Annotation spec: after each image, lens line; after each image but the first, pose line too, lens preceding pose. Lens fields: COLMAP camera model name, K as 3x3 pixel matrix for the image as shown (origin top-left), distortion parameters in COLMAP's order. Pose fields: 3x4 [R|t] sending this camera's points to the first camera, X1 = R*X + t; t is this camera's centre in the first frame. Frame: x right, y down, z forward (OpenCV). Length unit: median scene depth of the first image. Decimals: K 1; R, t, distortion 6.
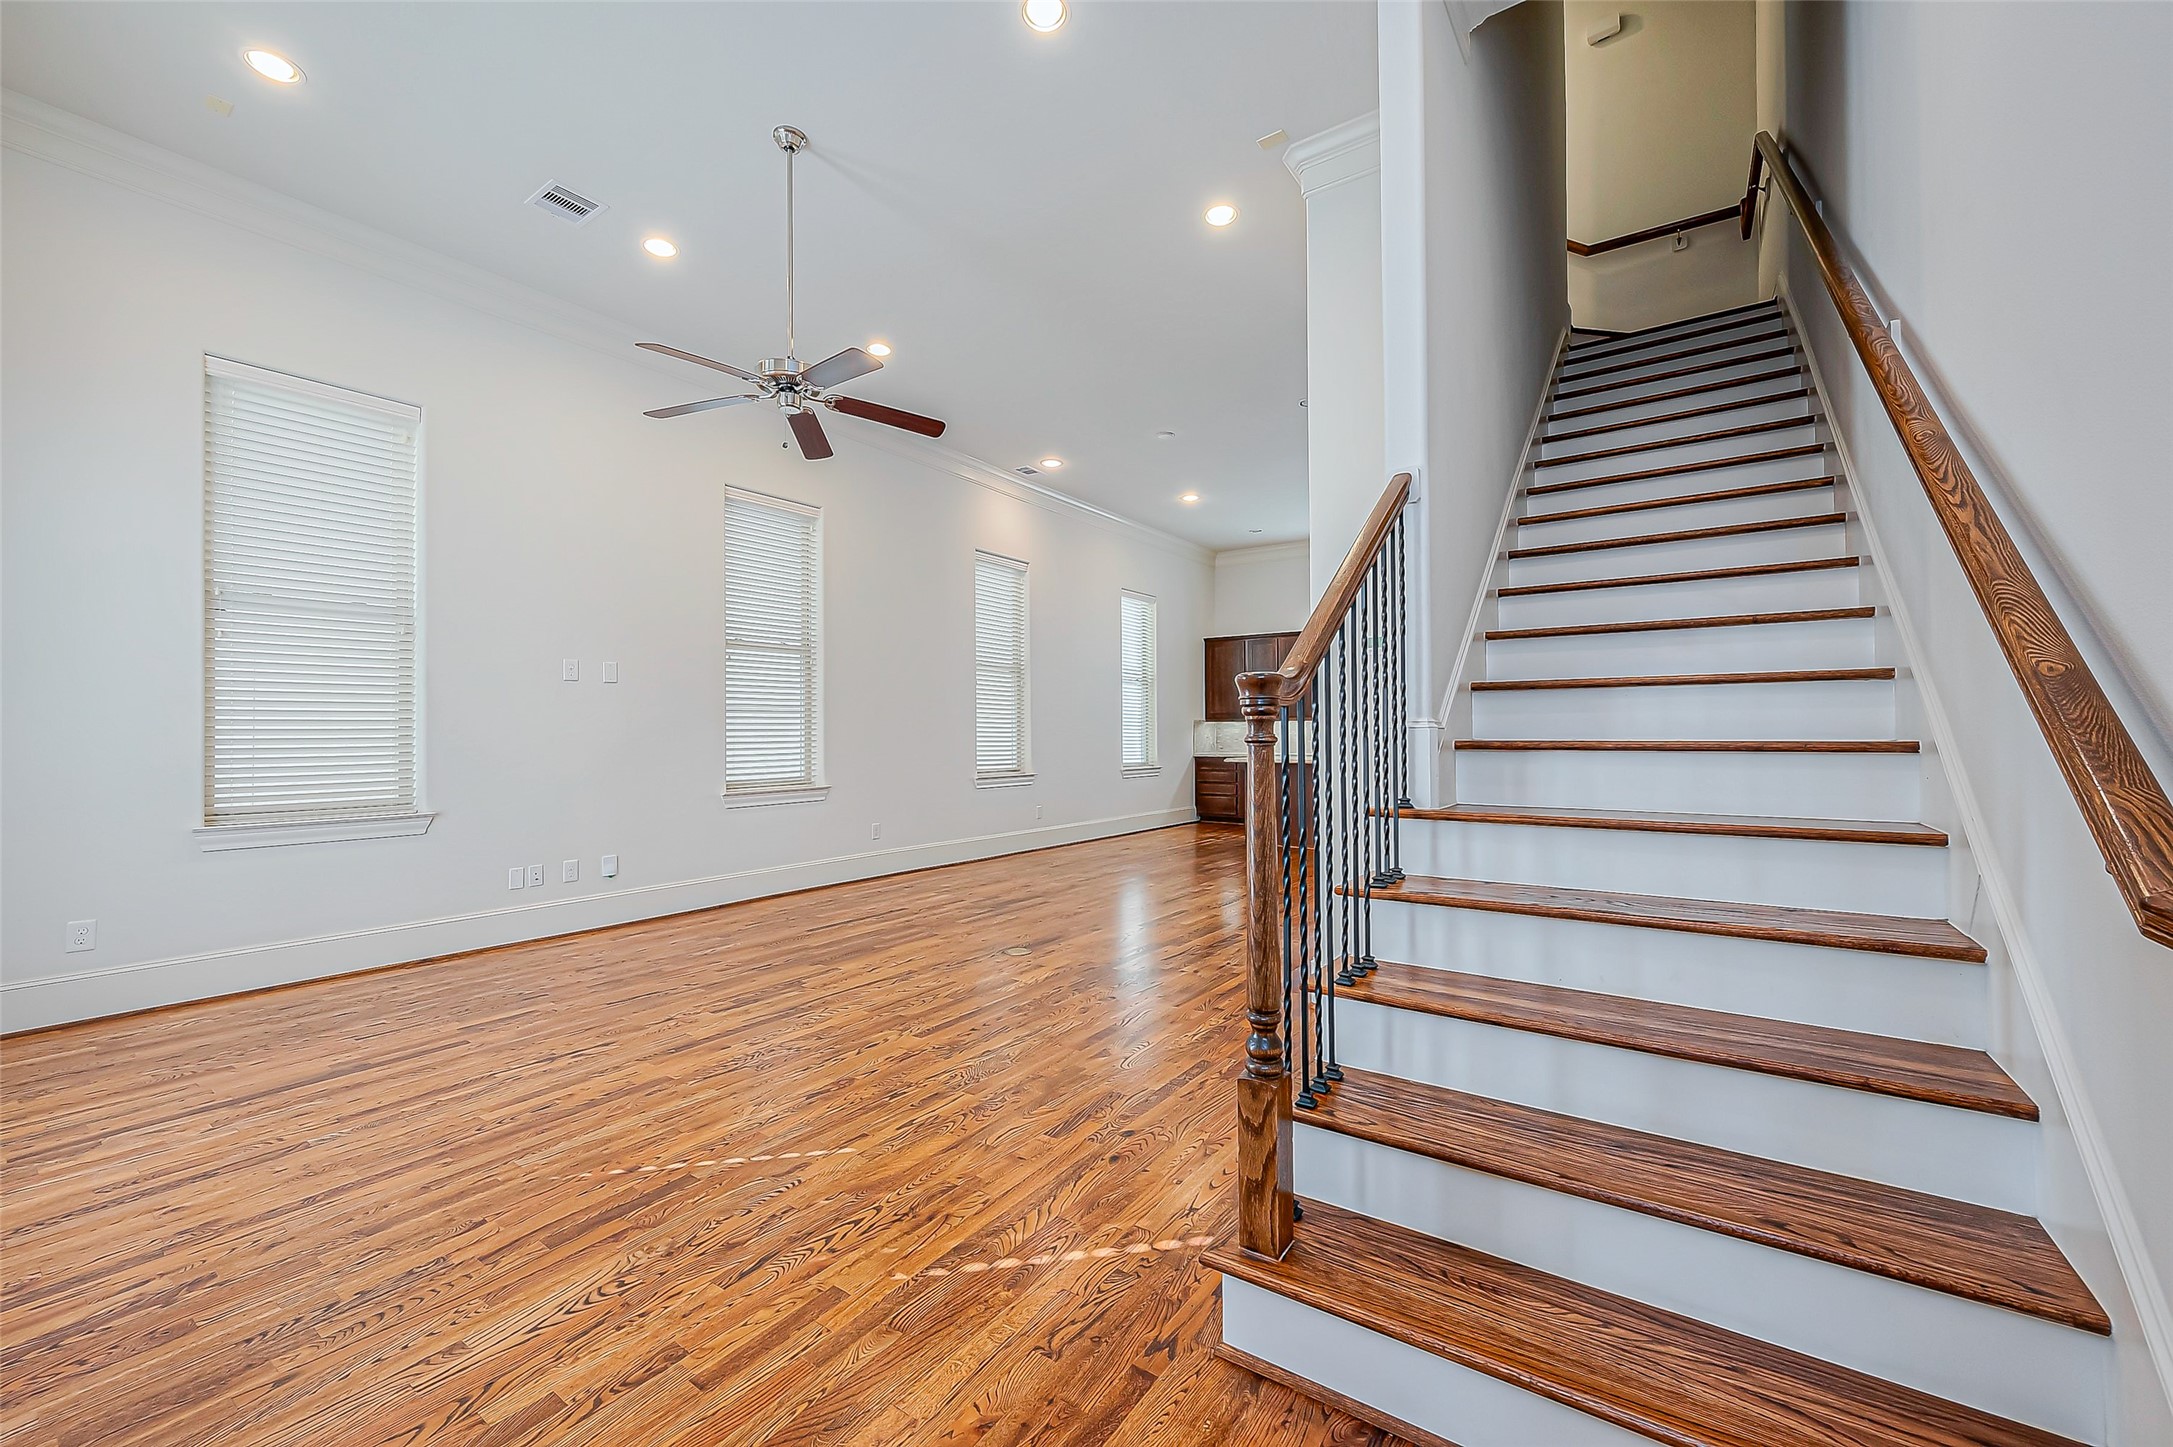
lens RADIAL K [[850.9, 0, 1089.3], [0, 850.9, 726.9], [0, 0, 1]] dist [-0.001472, 0.000543]
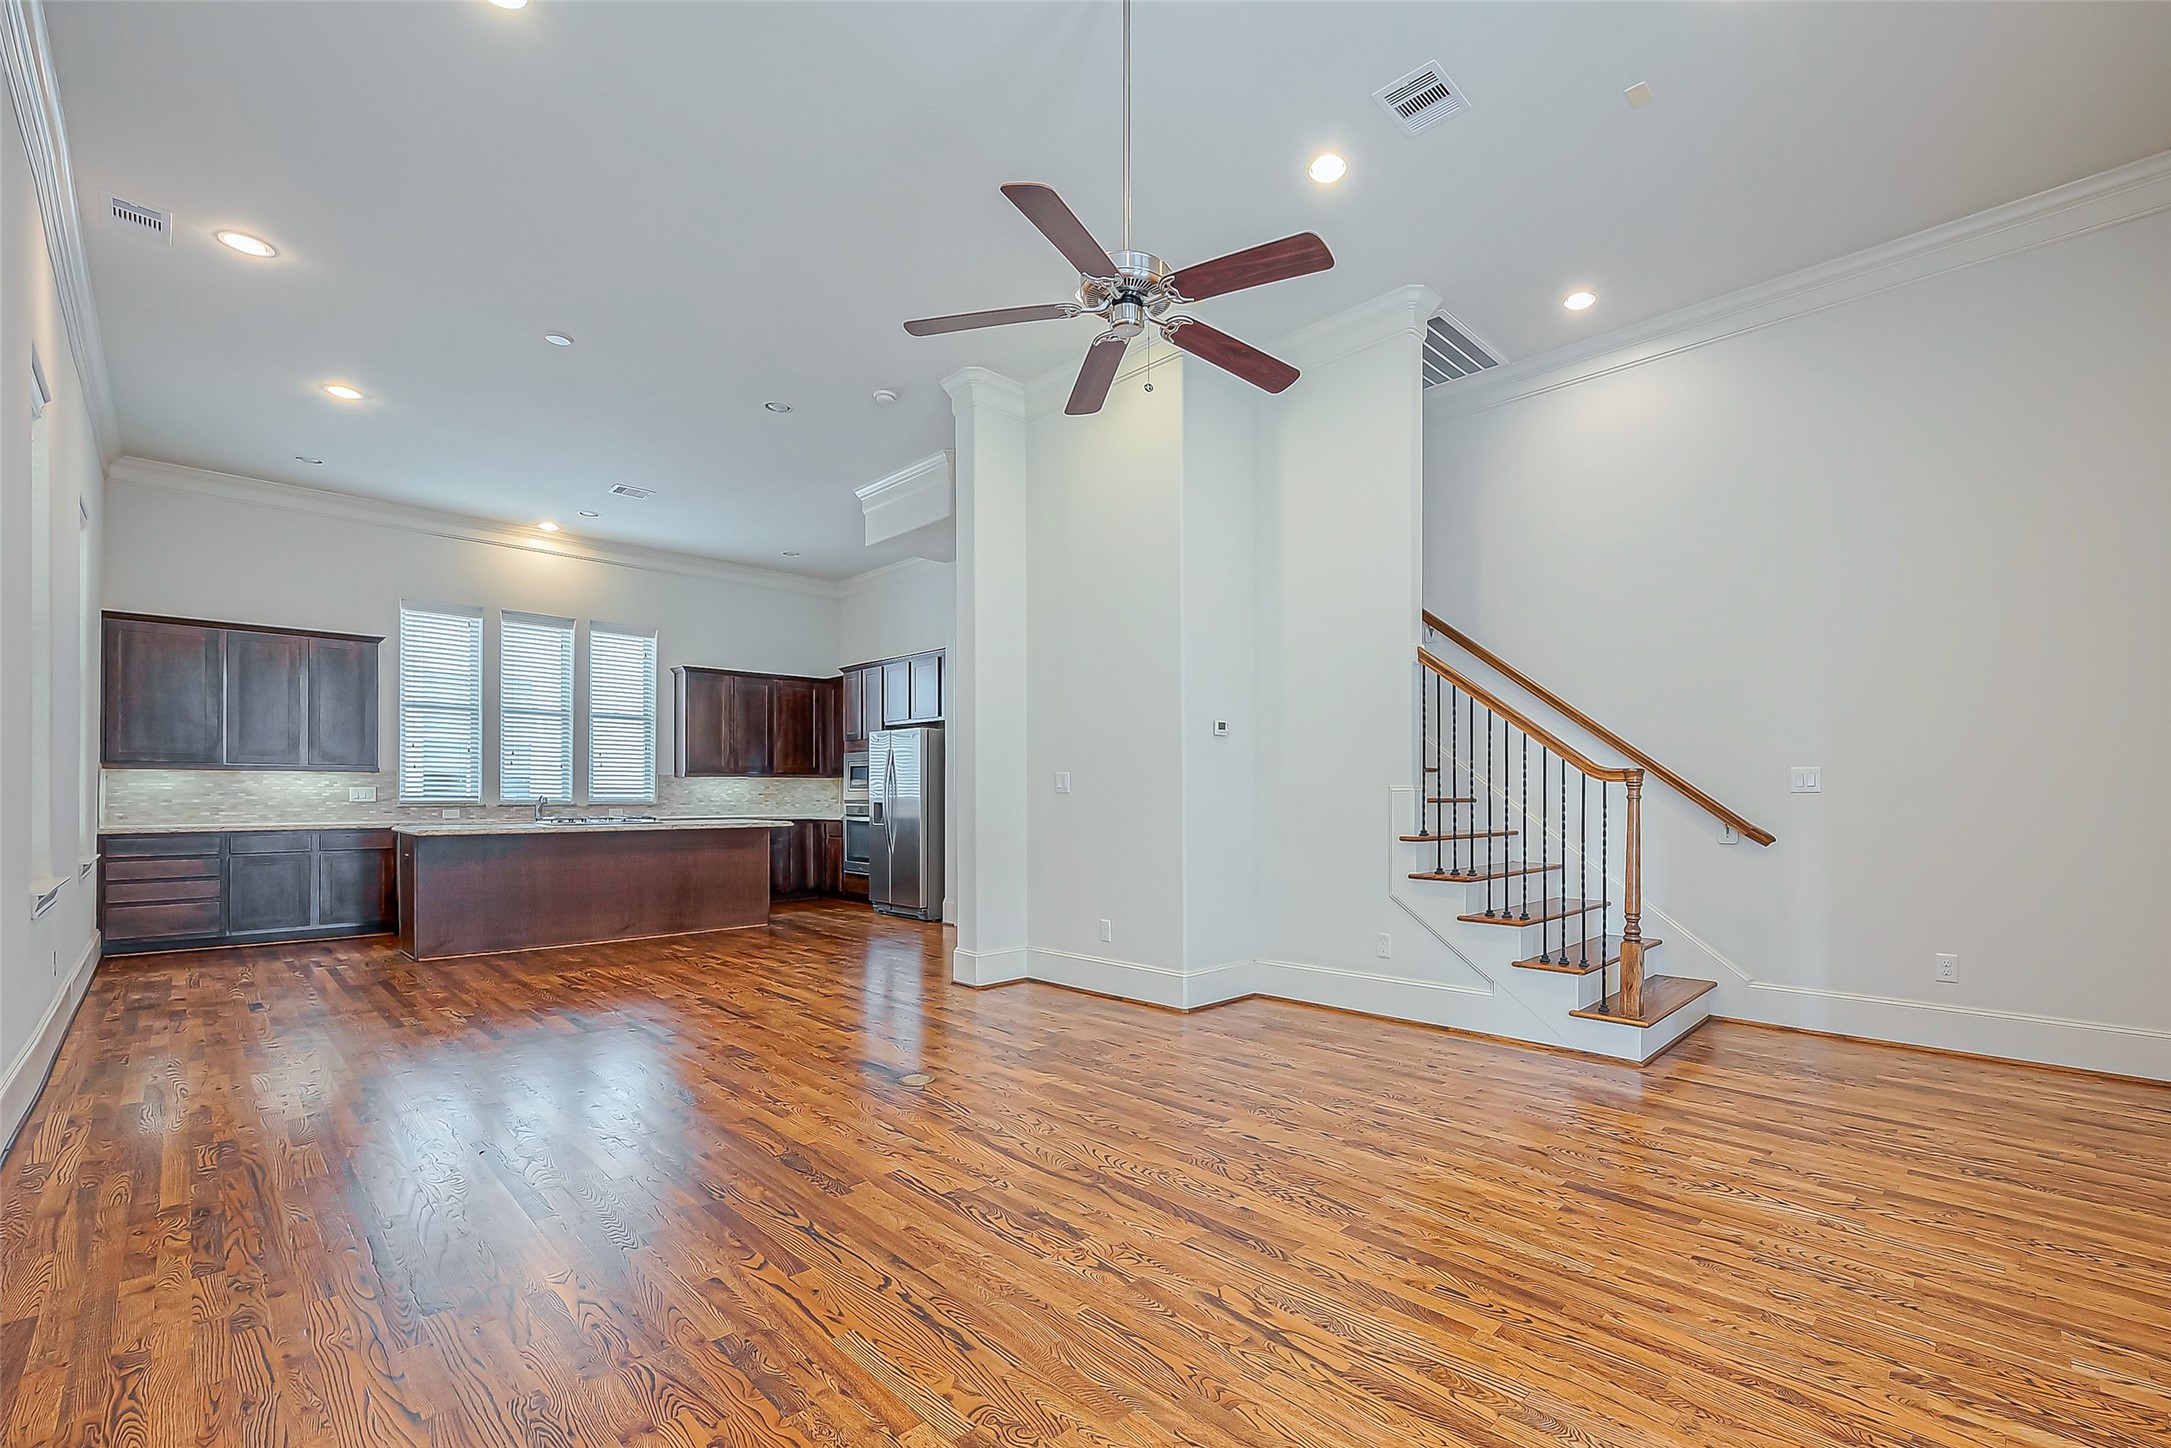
lens RADIAL K [[915.8, 0, 1173.8], [0, 915.8, 795.6], [0, 0, 1]] dist [-0.000179, 0.000136]
pose [[0.146949, 0.001860, 0.989142, -1.251266], [-0.011019, 0.999939, -0.000244, 0.012943], [-0.989083, -0.010863, 0.146961, 0.958815]]
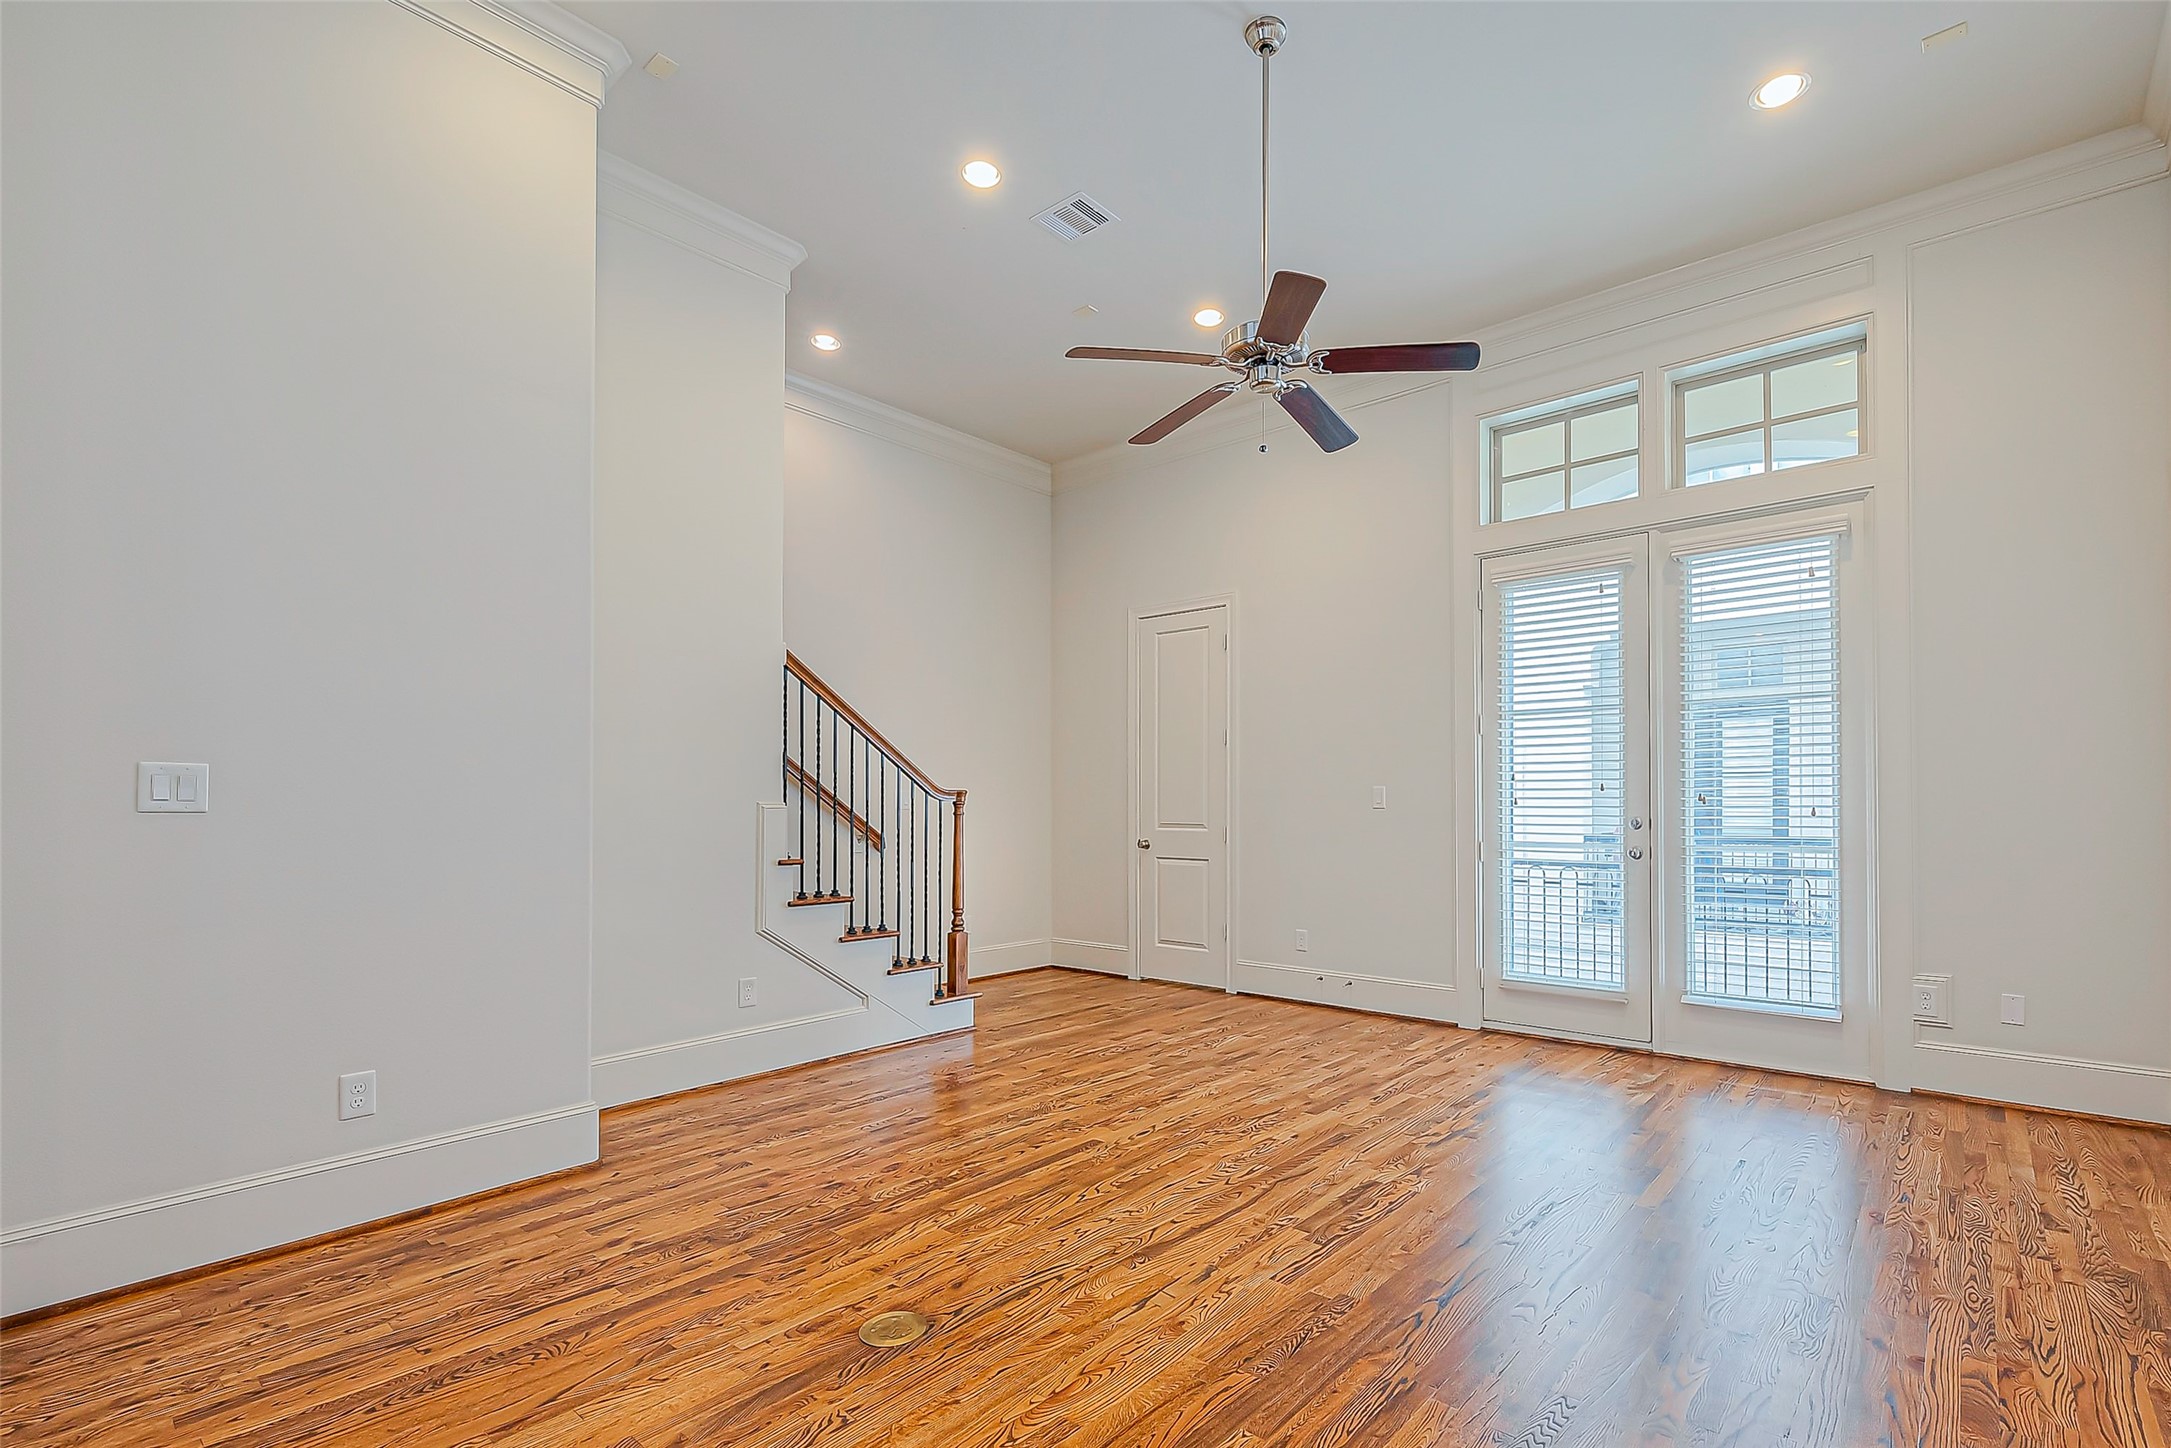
lens RADIAL K [[983.1, 0, 1134.6], [0, 983.1, 804.2], [0, 0, 1]] dist [-0.002410, 0.000660]
pose [[-0.994477, 0.004943, 0.104840, -0.370460], [0.003214, 0.999856, -0.016661, 0.019427], [-0.104908, -0.016232, -0.994349, 2.154020]]
